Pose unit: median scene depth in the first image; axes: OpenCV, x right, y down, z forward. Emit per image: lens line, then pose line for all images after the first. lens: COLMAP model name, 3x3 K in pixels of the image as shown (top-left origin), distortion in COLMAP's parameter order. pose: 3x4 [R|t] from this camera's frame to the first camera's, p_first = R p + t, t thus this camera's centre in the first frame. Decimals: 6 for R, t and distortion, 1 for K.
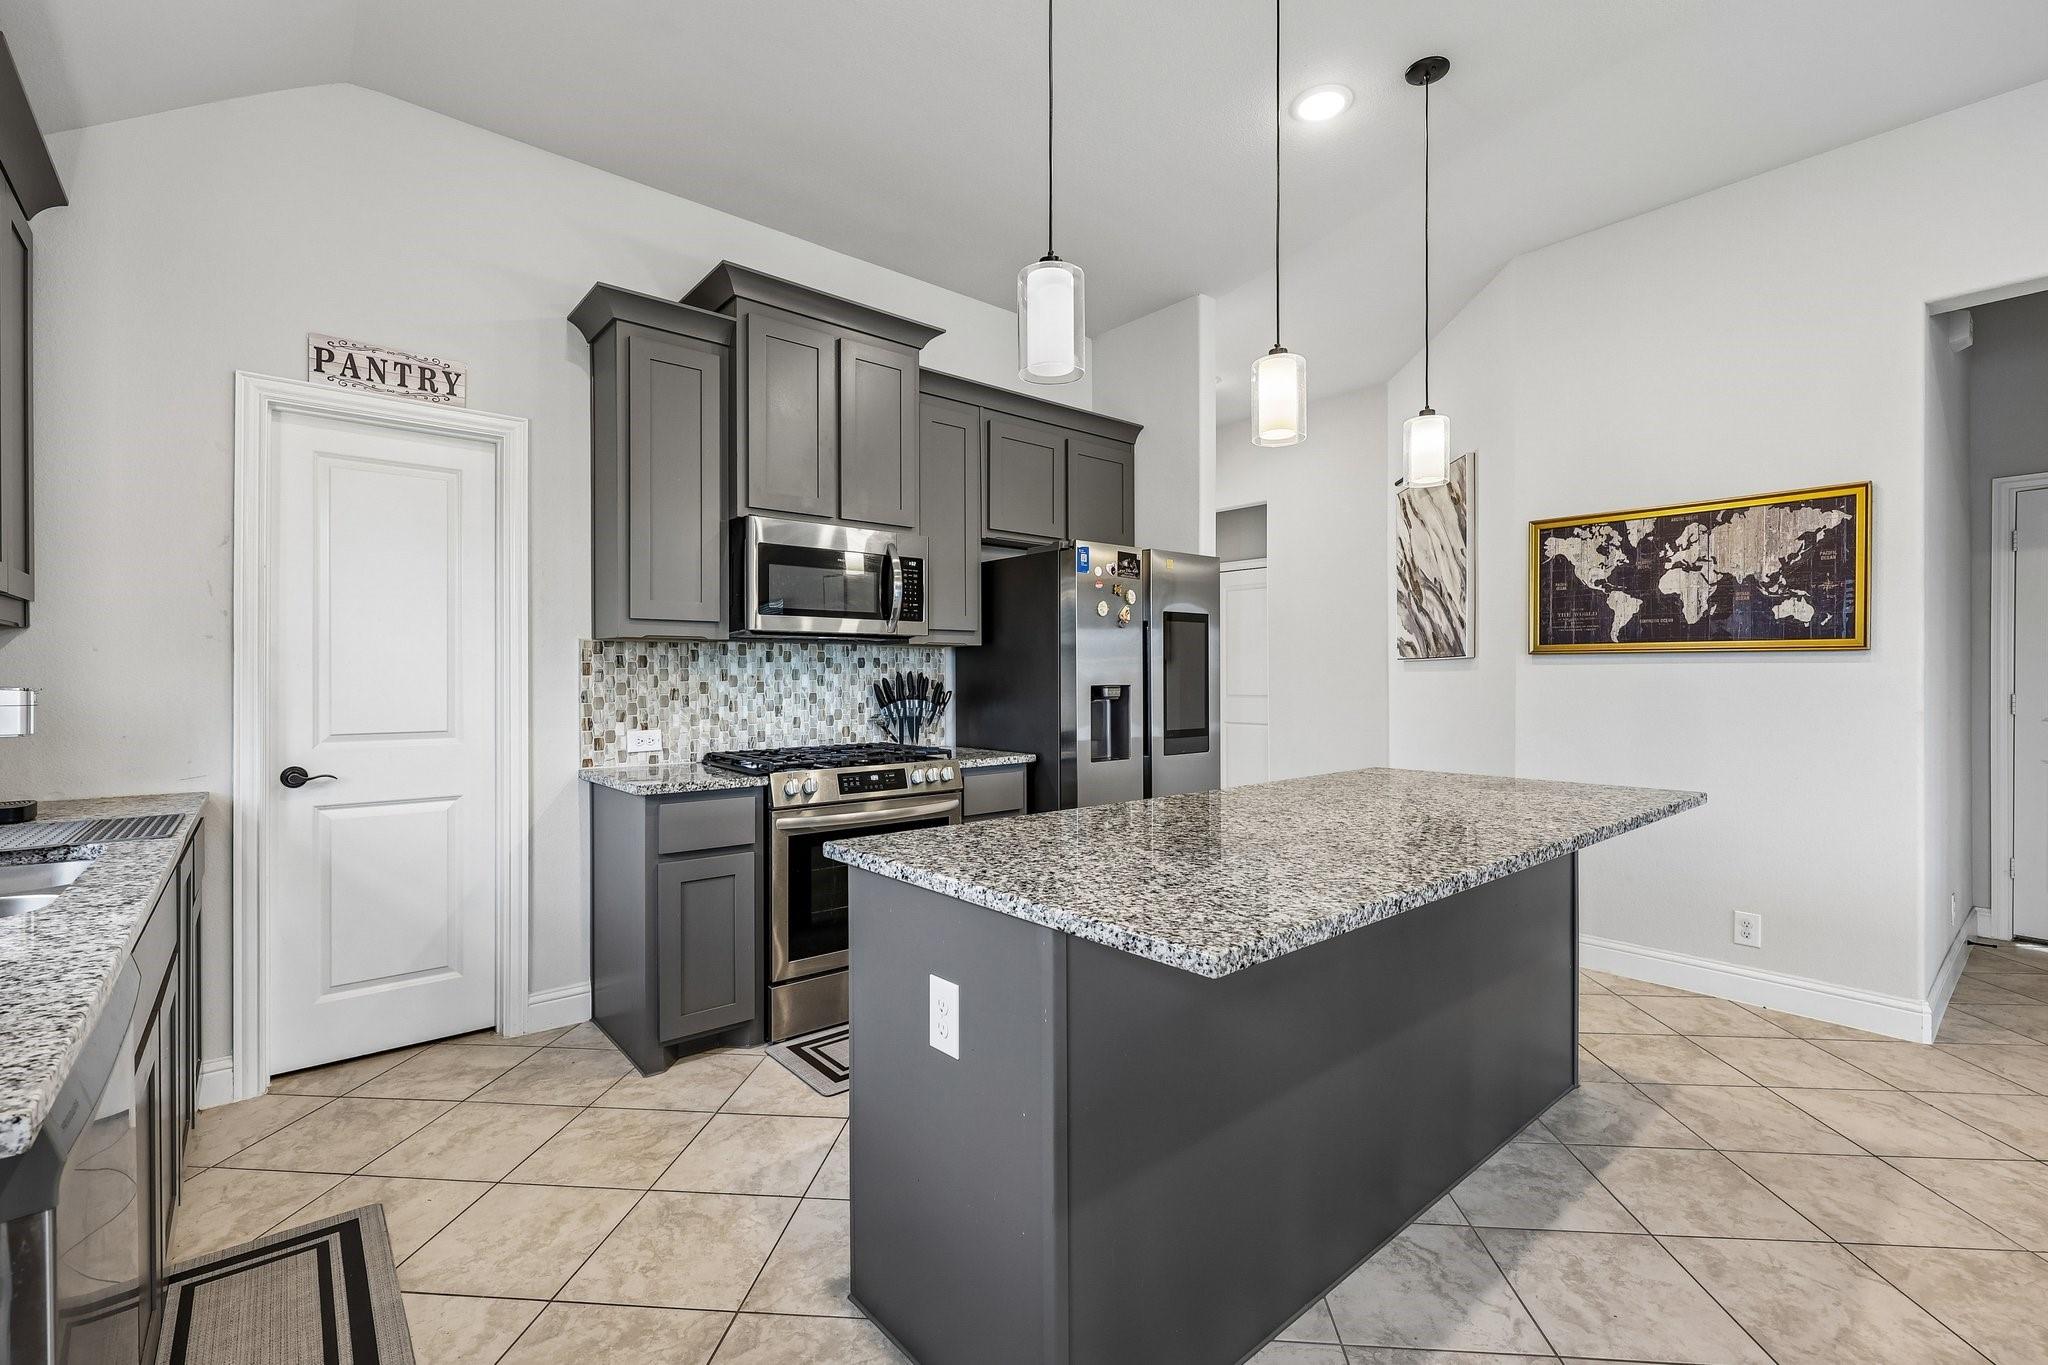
lens RADIAL K [[888.9, 0, 1030.6], [0, 888.9, 683.1], [0, 0, 1]] dist [-0.001081, 0.000288]
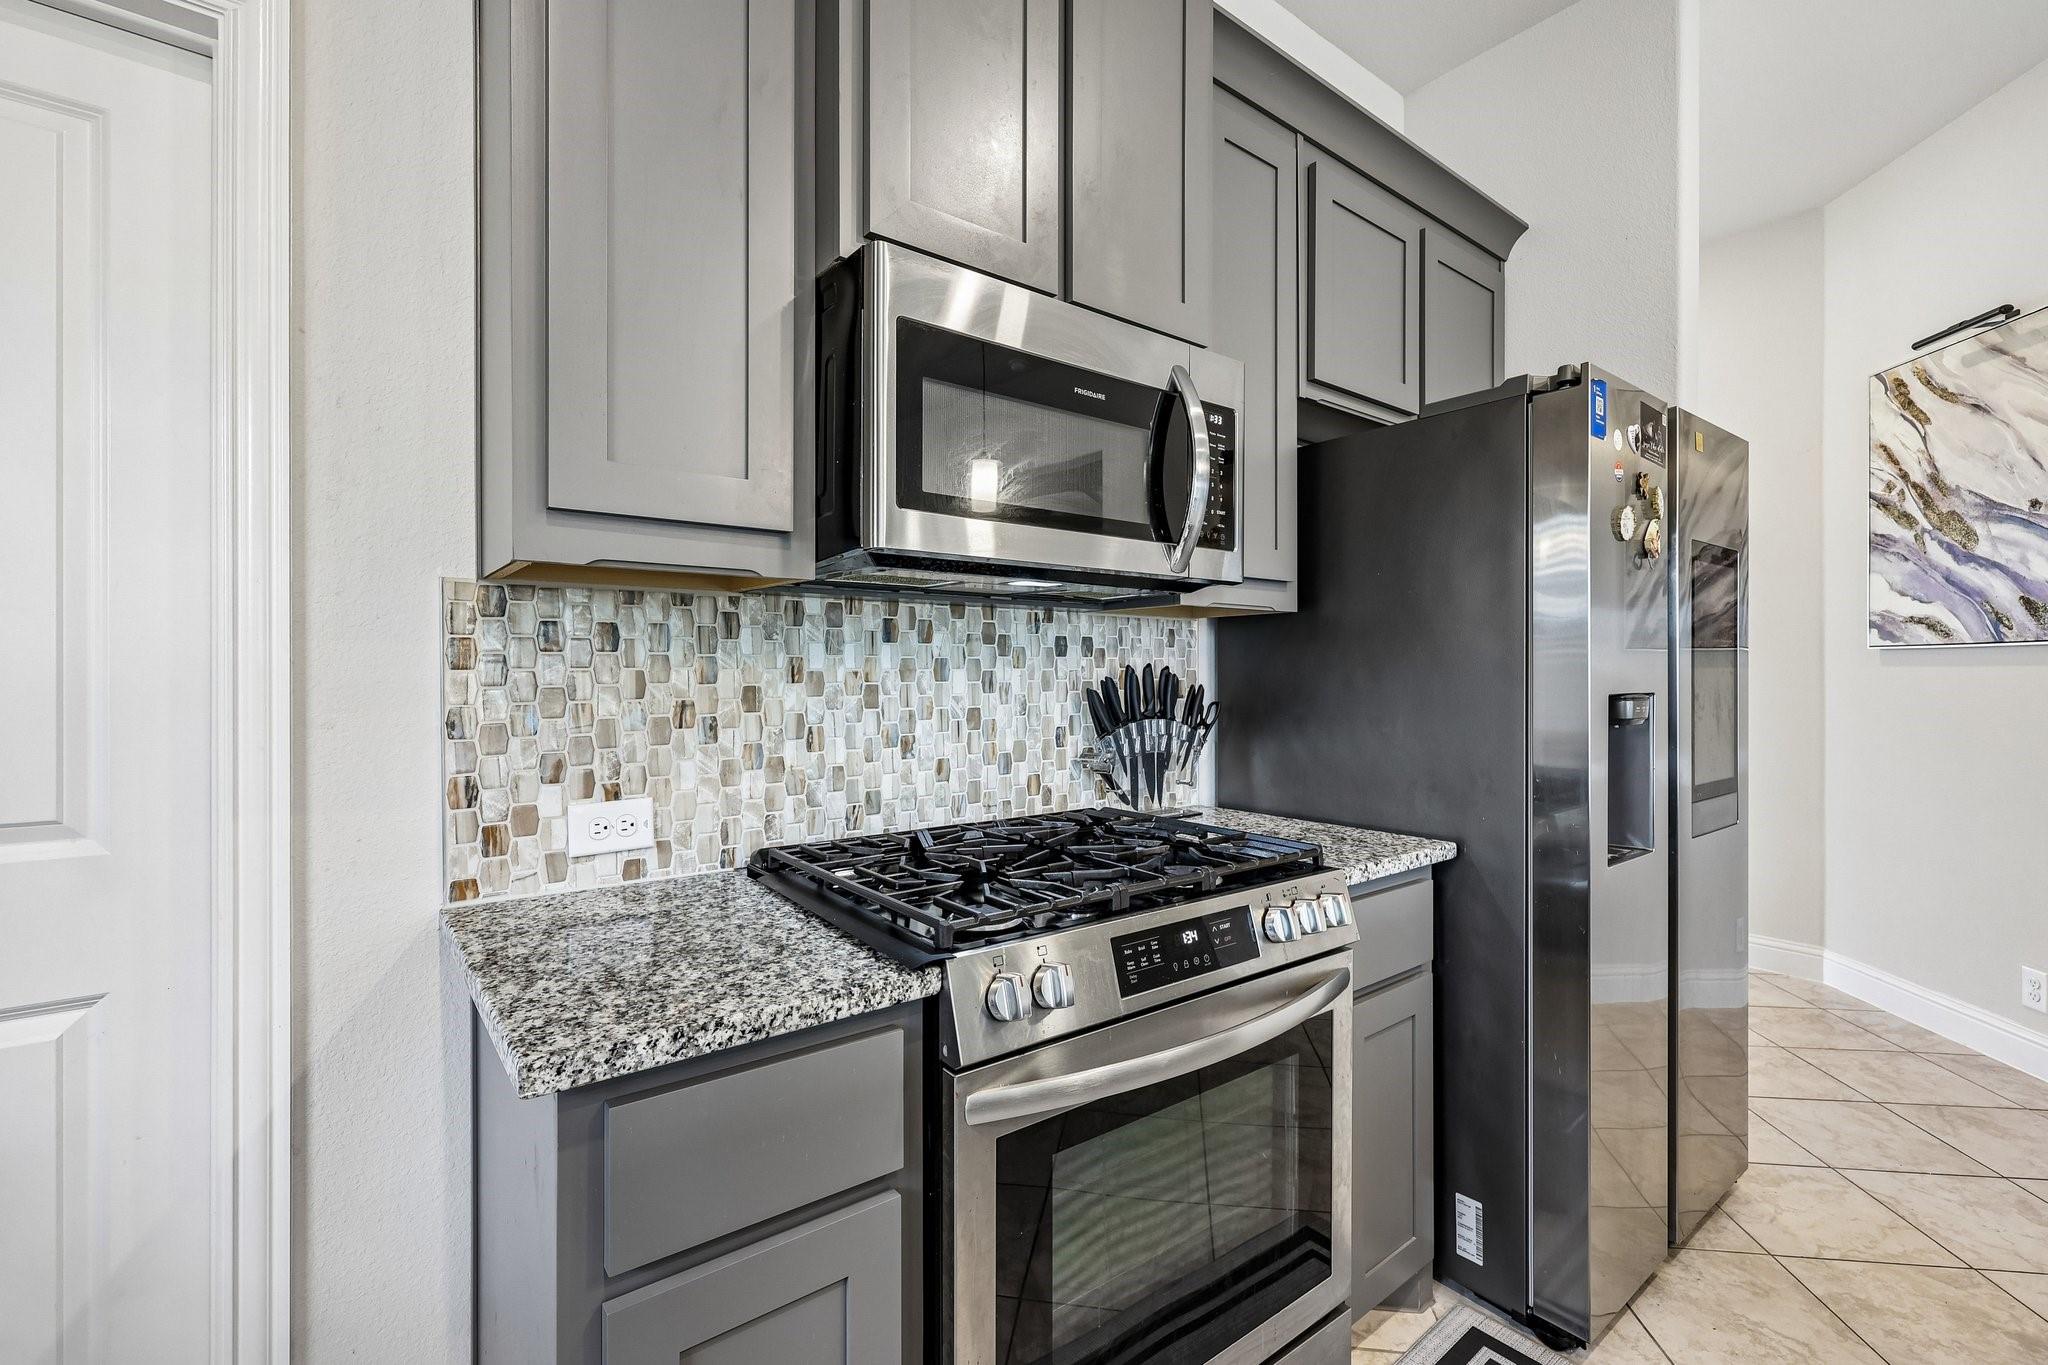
lens RADIAL K [[895.2, 0, 1032.2], [0, 895.2, 678.4], [0, 0, 1]] dist [0.000202, 0.000127]
pose [[0.999118, 0.001673, -0.041955, -0.211425], [-0.001767, 0.999996, -0.002203, -0.004132], [0.041951, 0.002275, 0.999117, 0.566476]]
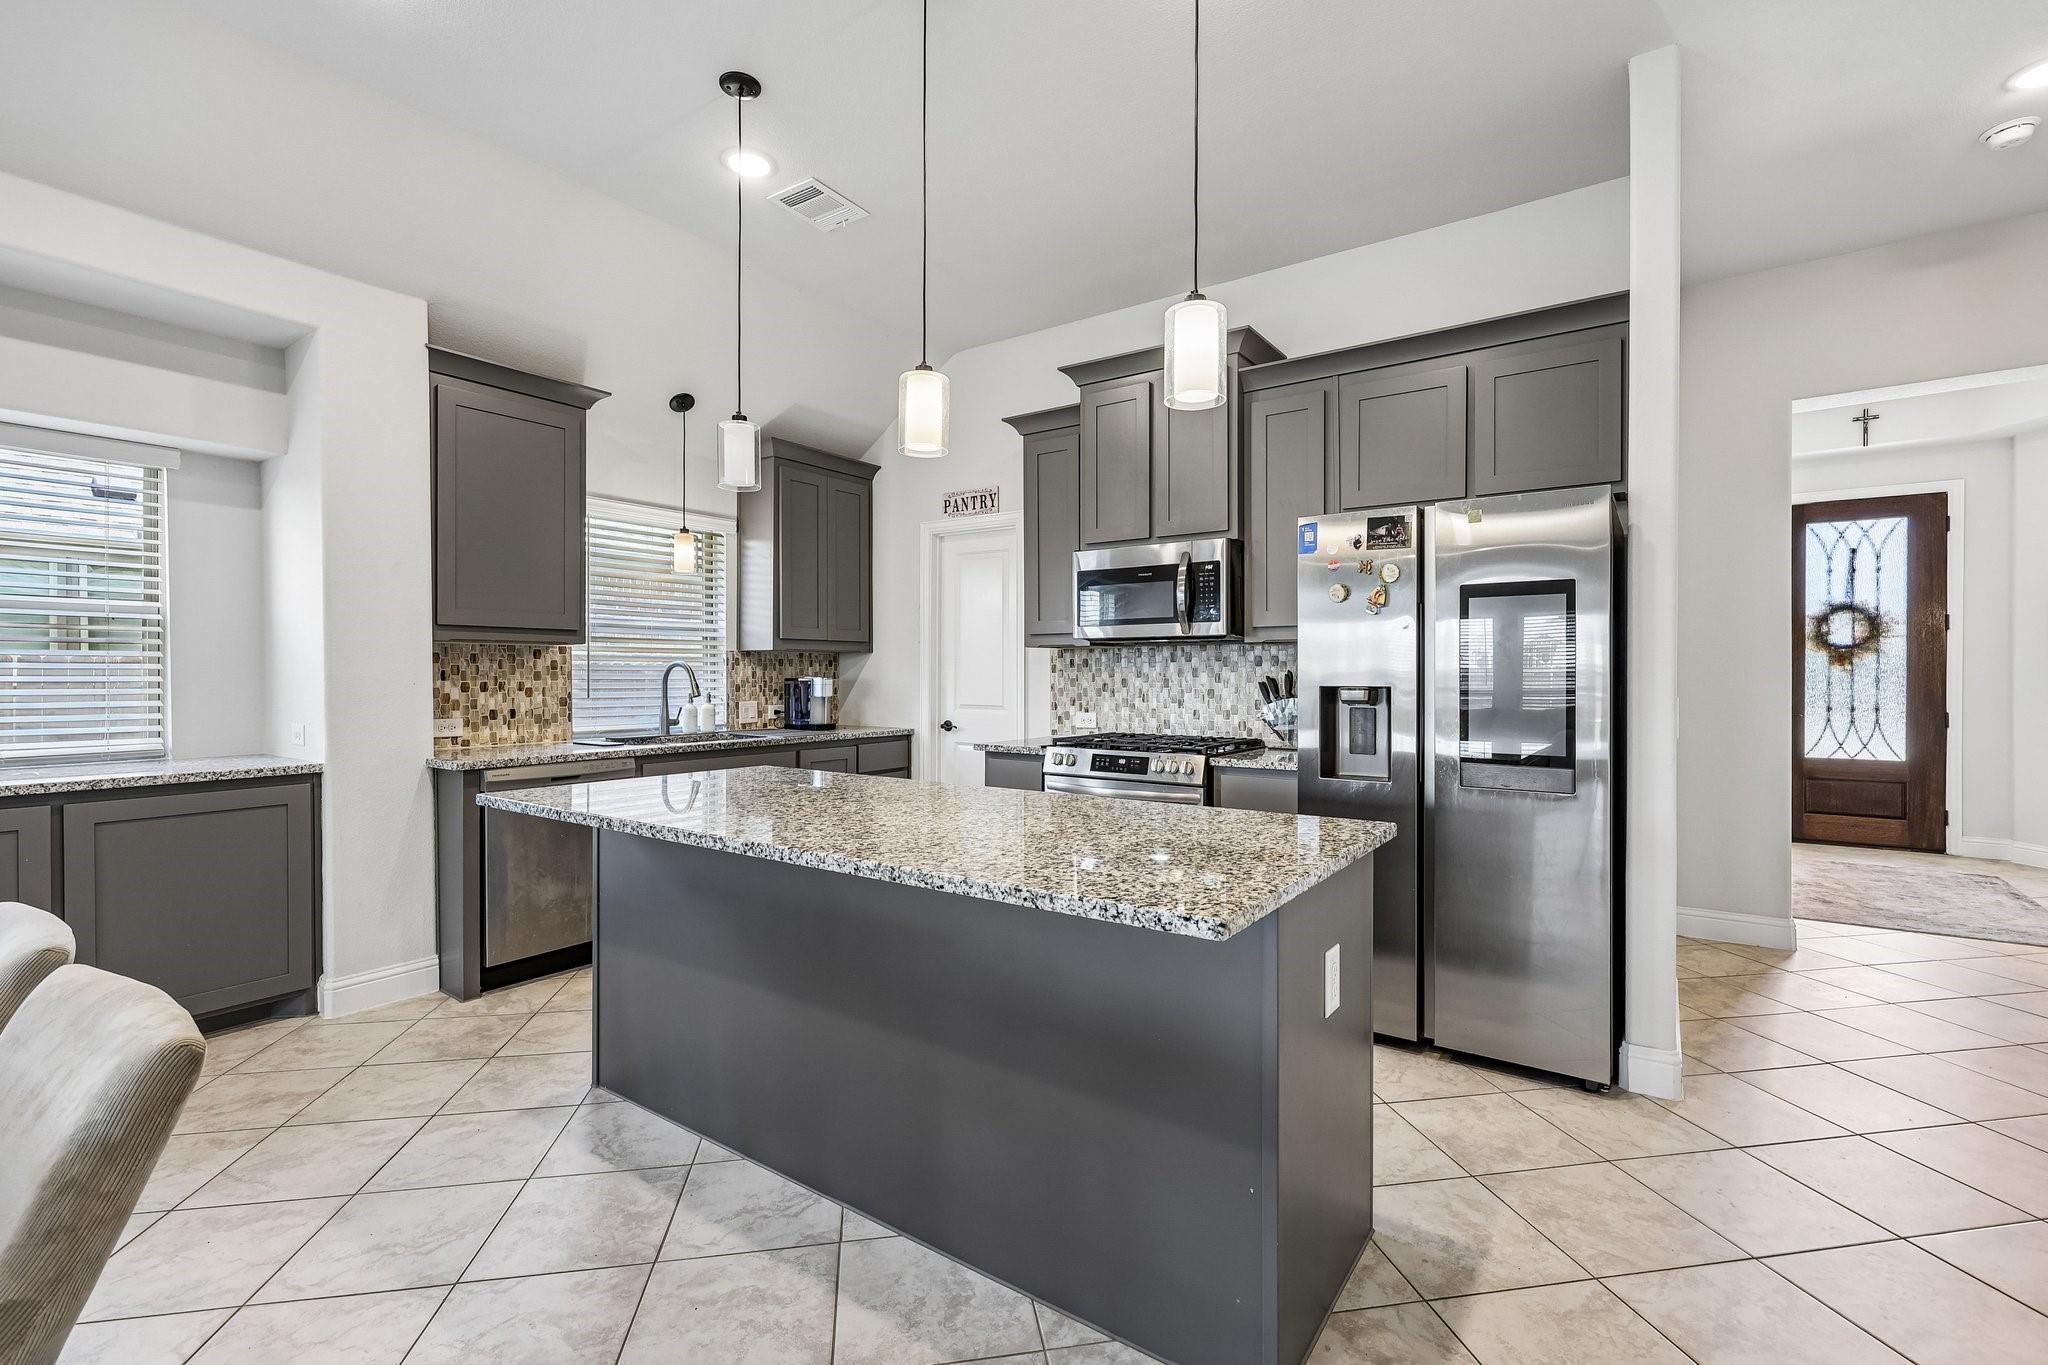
lens RADIAL K [[894.1, 0, 1033.3], [0, 894.1, 675.8], [0, 0, 1]] dist [0.001421, 0.000225]
pose [[0.252942, 0.004778, -0.967470, 0.859805], [-0.009032, 0.999956, 0.002577, -0.006979], [0.967439, 0.008087, 0.252974, 0.548226]]
